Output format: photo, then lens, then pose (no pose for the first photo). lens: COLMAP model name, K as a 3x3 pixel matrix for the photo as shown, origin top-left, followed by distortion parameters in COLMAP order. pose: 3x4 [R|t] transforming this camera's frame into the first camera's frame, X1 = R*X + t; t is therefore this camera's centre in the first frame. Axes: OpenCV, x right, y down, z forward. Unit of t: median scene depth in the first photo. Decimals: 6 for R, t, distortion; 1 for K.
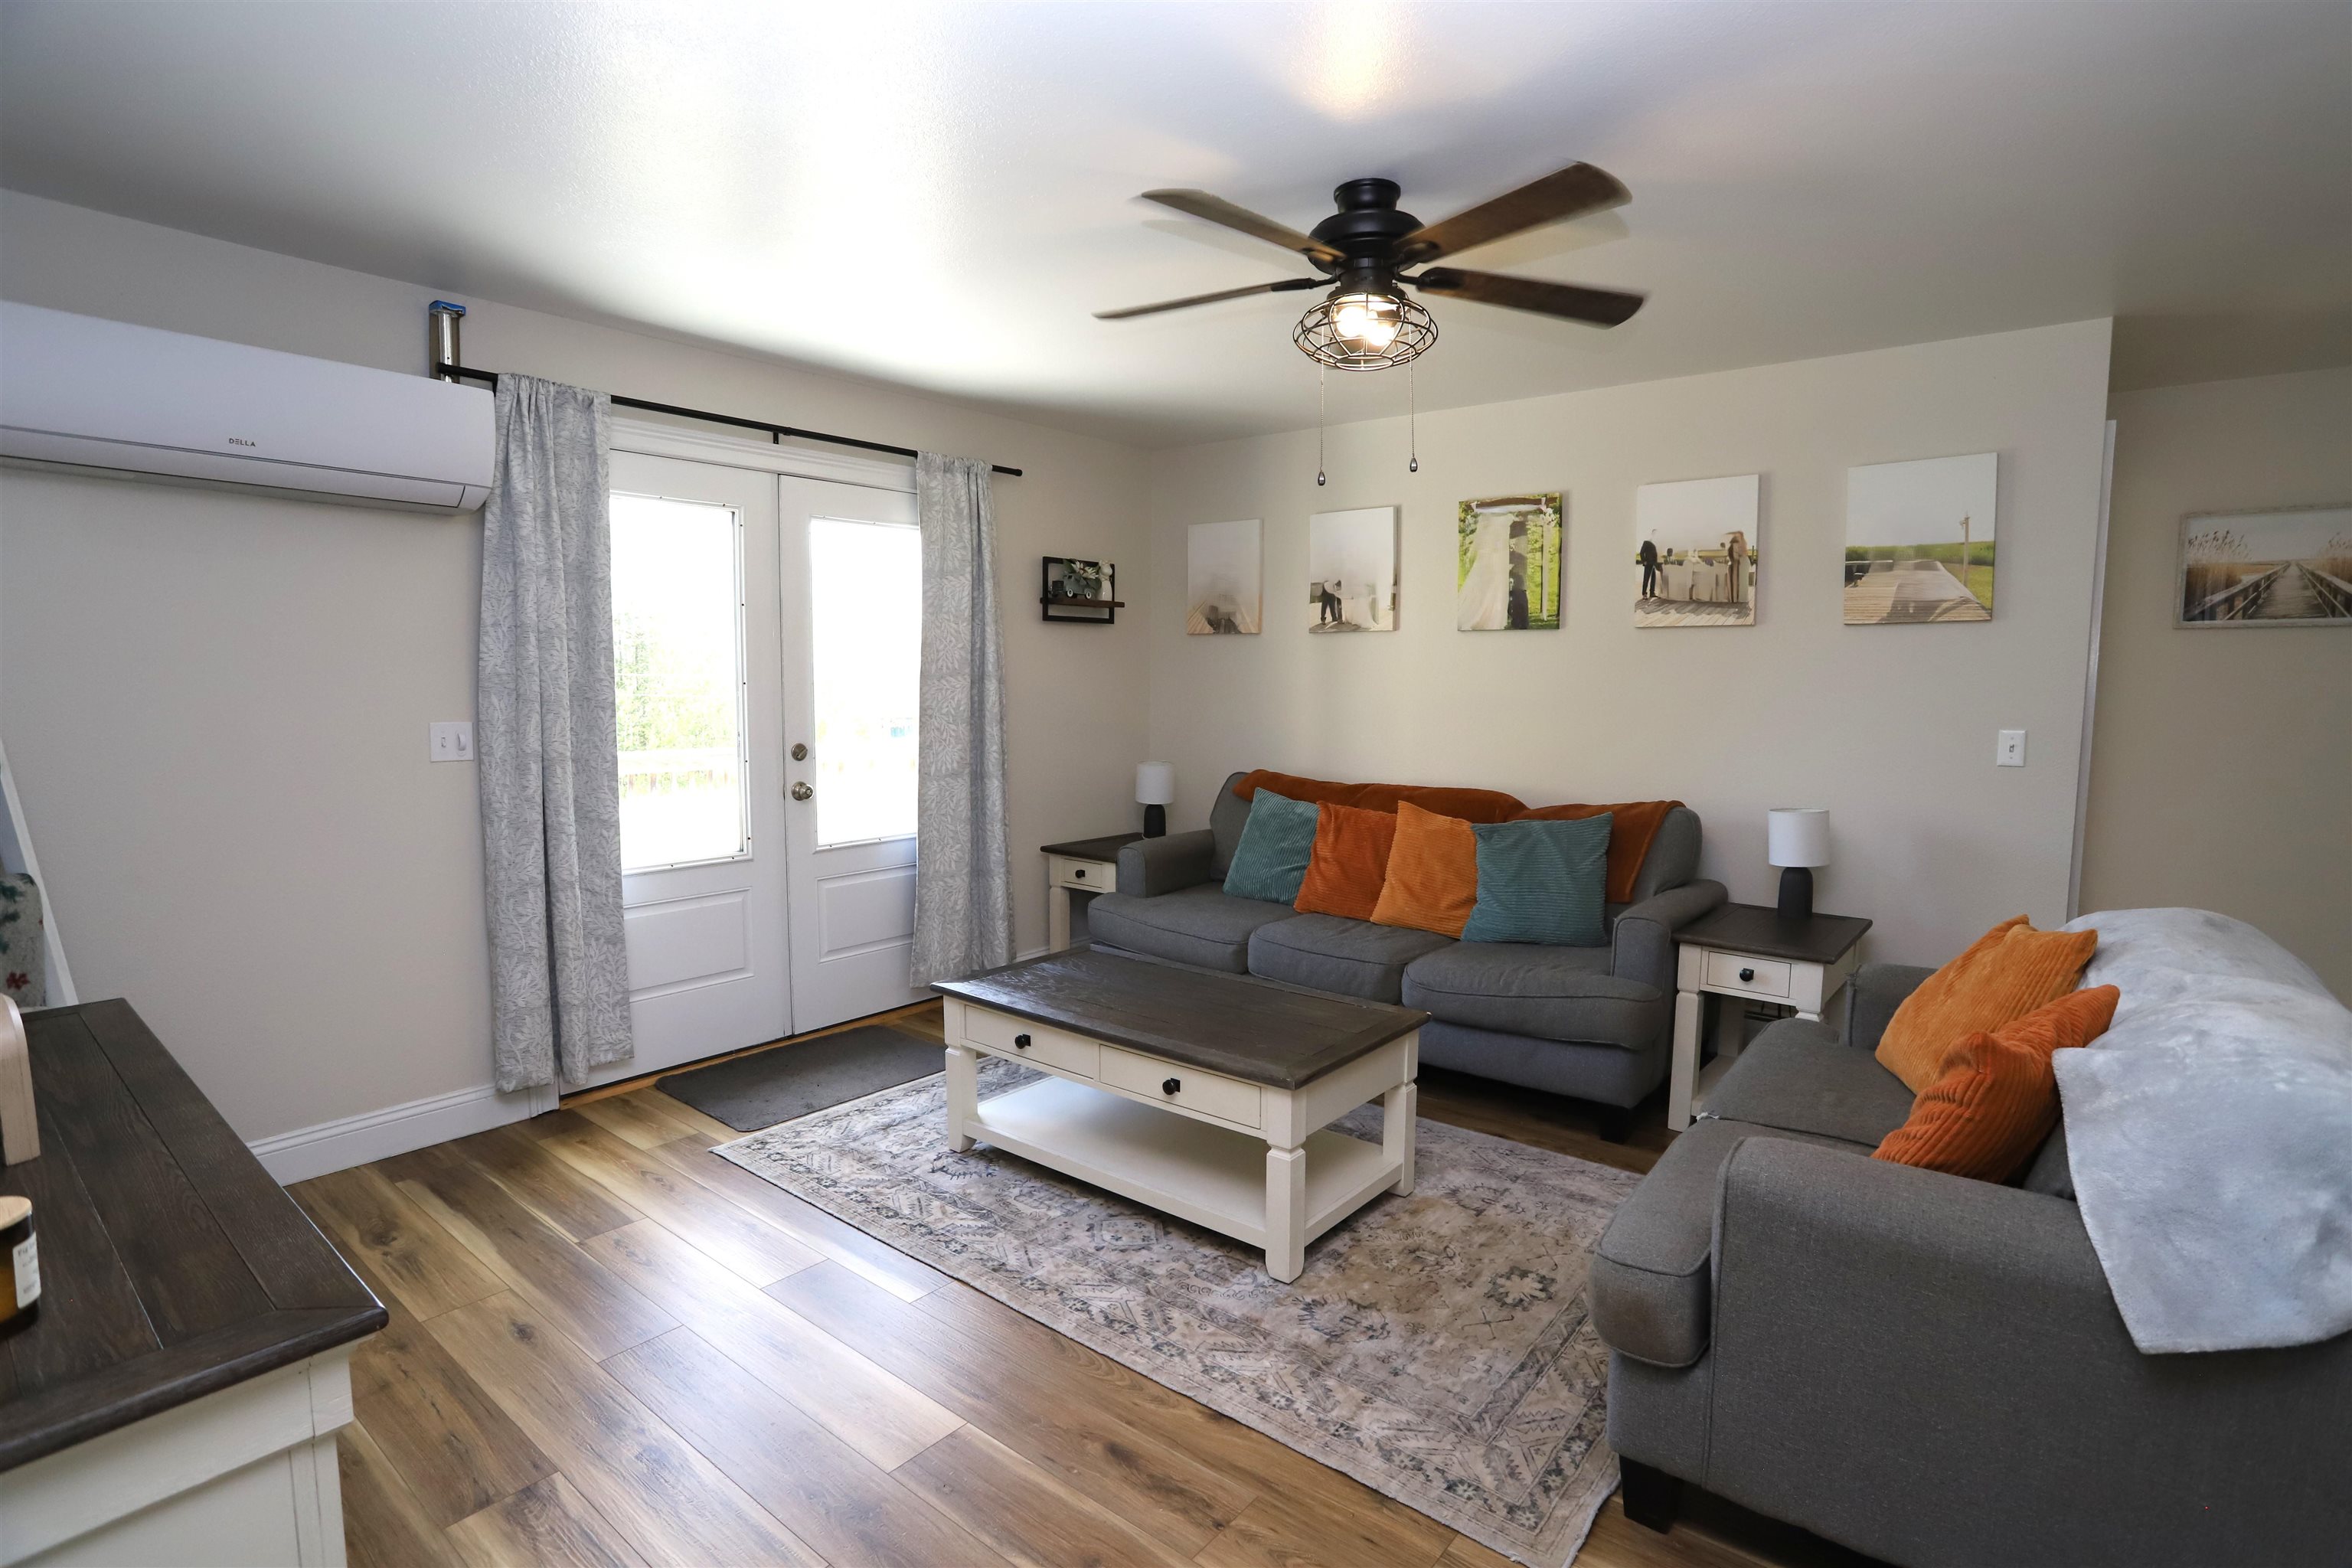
lens RADIAL K [[1155.1, 0, 1193.5], [0, 1155.1, 777.0], [0, 0, 1]] dist [-0.059438, 0.026980]
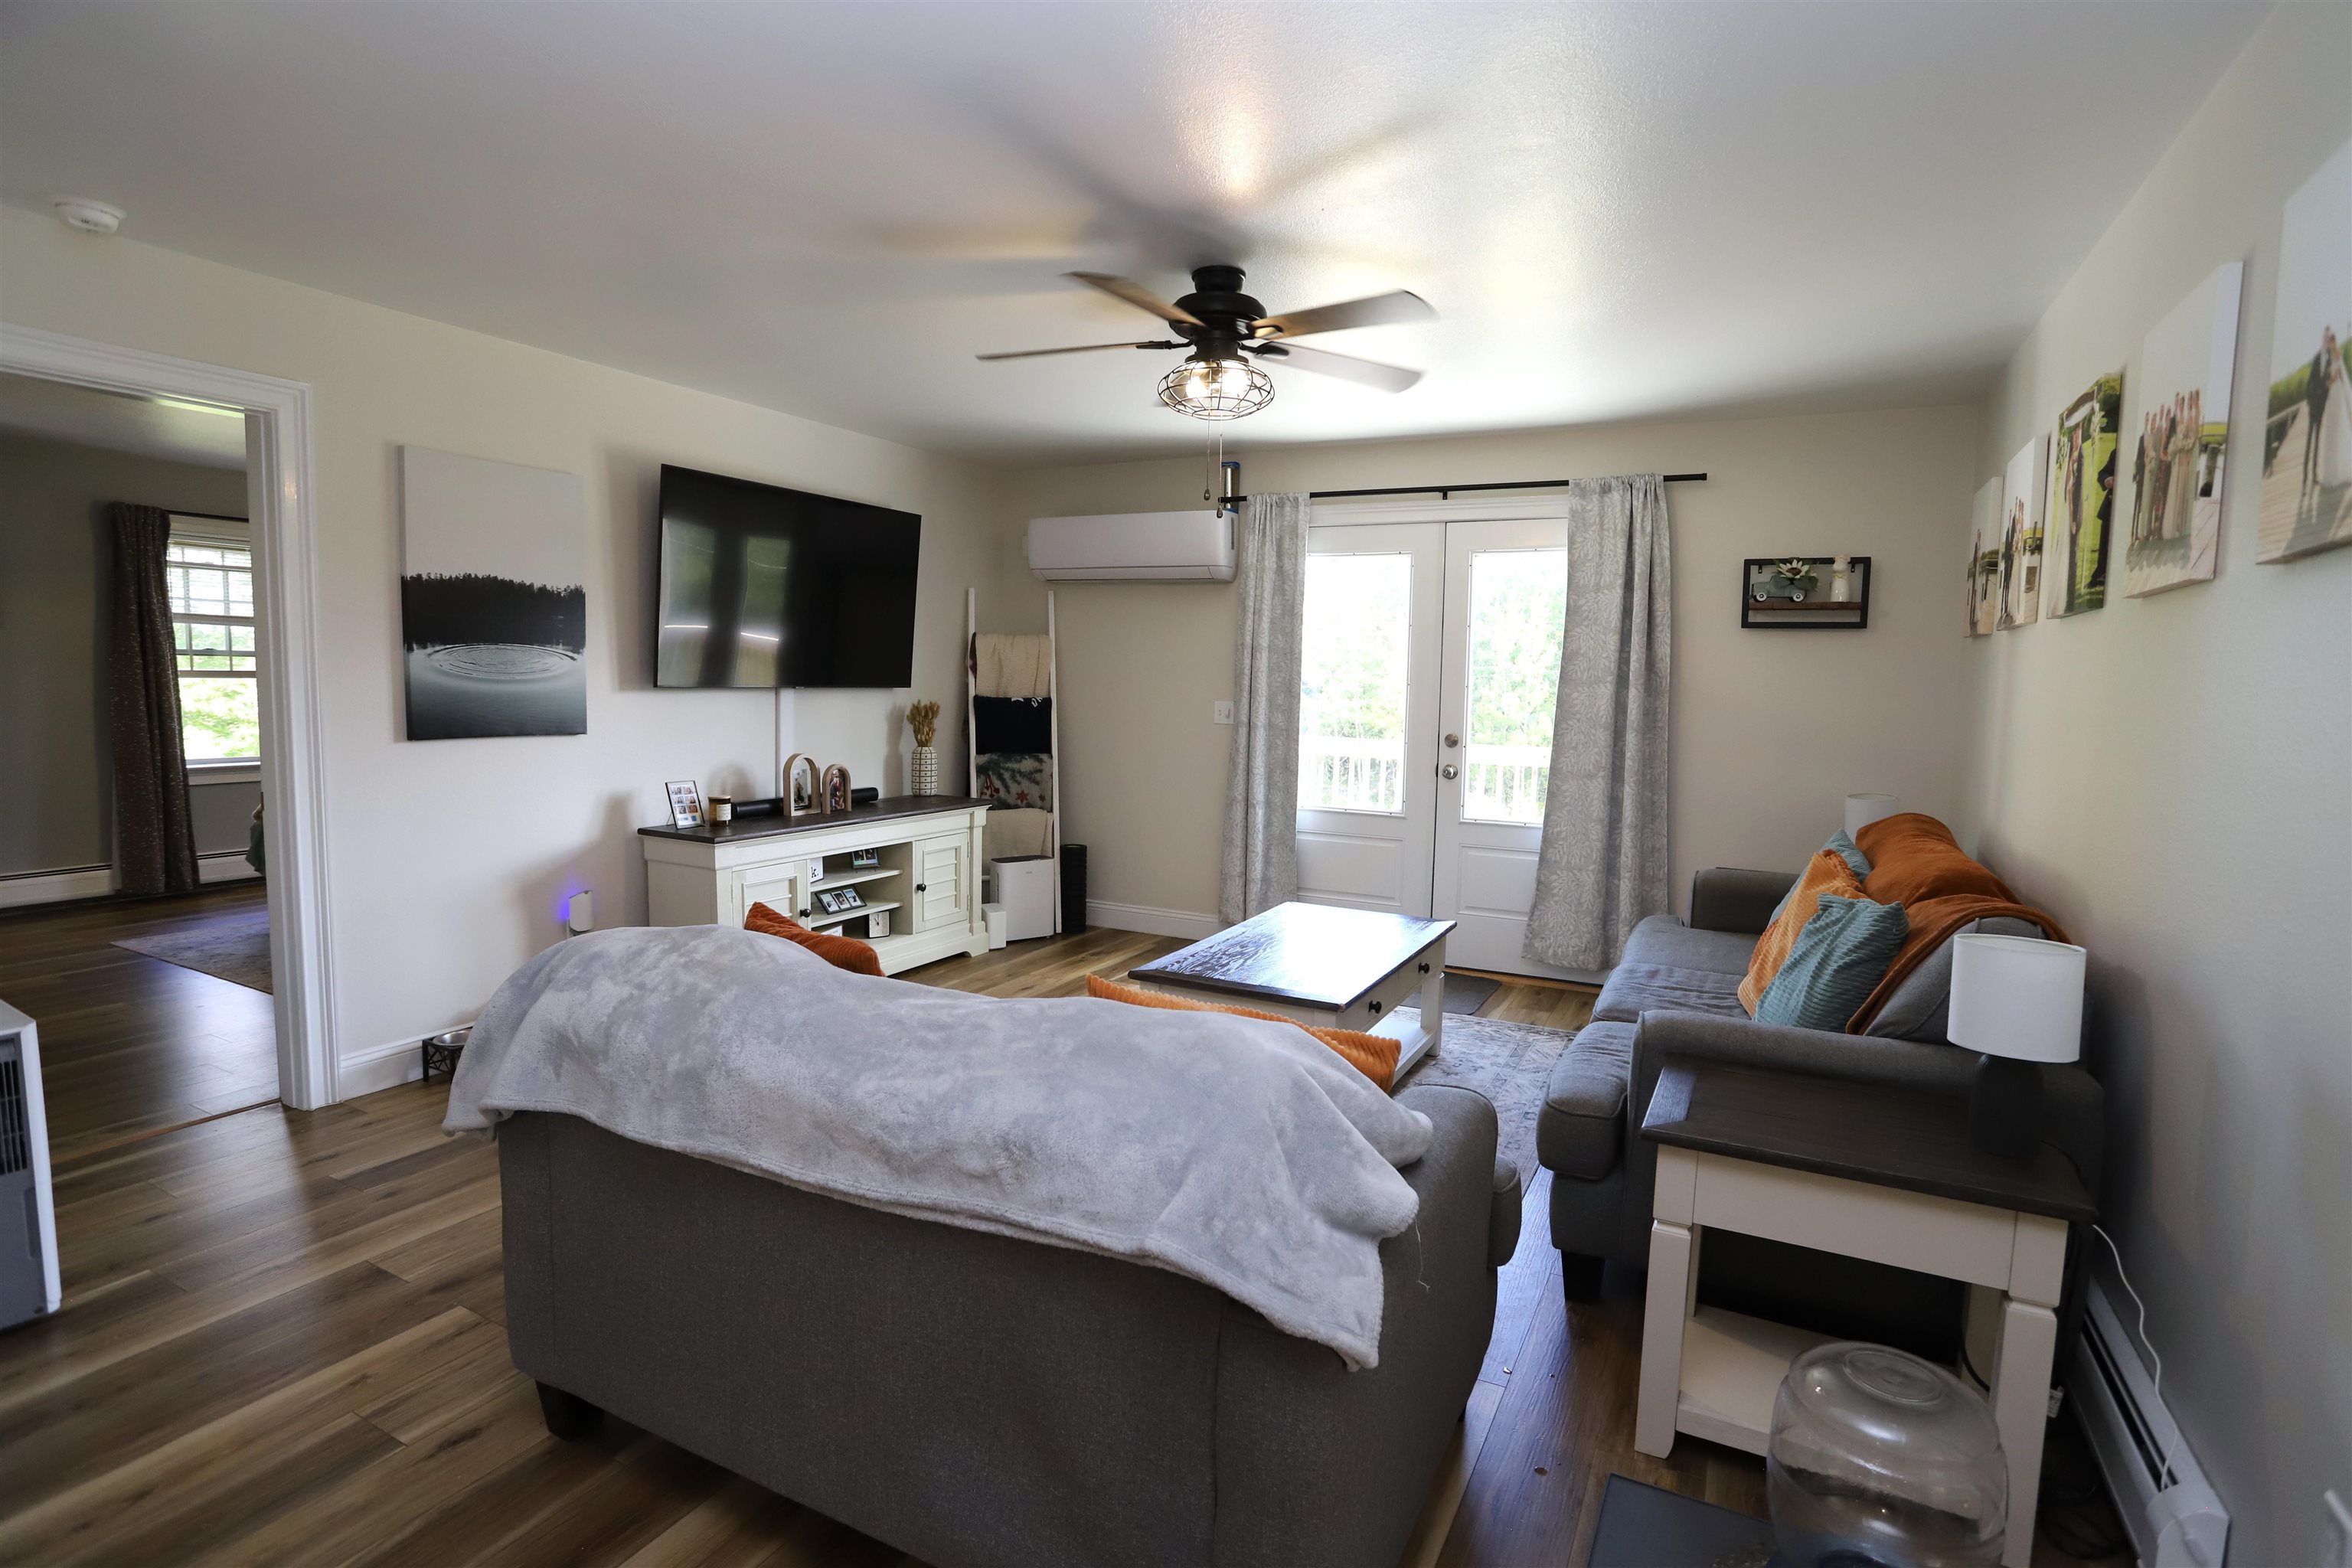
lens RADIAL K [[1155.1, 0, 1169.9], [0, 1155.1, 784.8], [0, 0, 1]] dist [-0.059438, 0.026980]
pose [[0.196558, 0.089951, -0.976357, 0.816594], [-0.107496, 0.991757, 0.069729, -0.028268], [0.974582, 0.091249, 0.204607, 0.436890]]
